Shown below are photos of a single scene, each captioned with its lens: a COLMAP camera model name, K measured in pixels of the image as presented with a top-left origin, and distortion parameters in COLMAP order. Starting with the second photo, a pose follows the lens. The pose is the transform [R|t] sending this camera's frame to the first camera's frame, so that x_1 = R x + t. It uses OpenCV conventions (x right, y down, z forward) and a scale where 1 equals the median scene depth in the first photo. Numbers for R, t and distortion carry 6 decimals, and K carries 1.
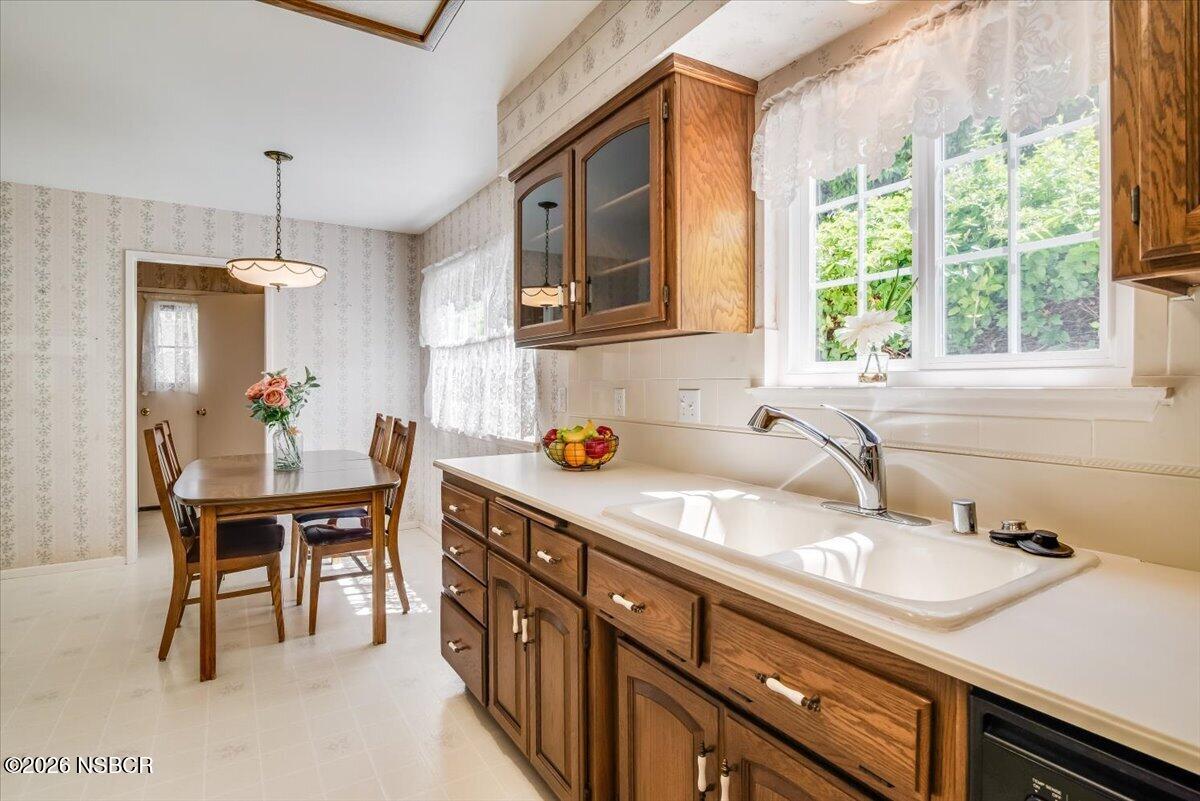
lens RADIAL K [[591.8, 0, 599.0], [0, 591.8, 388.4], [0, 0, 1]] dist [-0.009677, 0.000406]
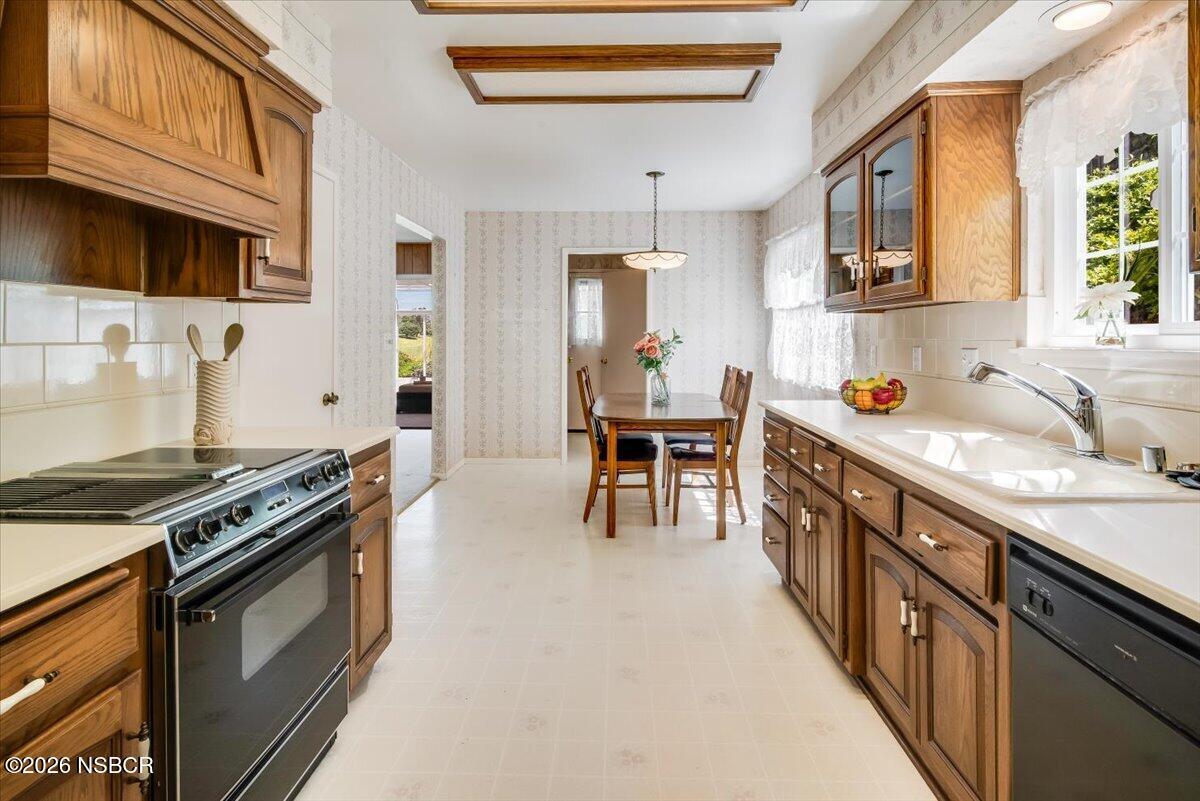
lens RADIAL K [[639.0, 0, 600.1], [0, 639.0, 336.7], [0, 0, 1]] dist [-0.000394, -0.000003]
pose [[0.831379, 0.000936, -0.555704, 0.219491], [-0.006066, 0.999954, -0.007392, -0.007579], [0.555672, 0.009516, 0.831347, -0.379365]]
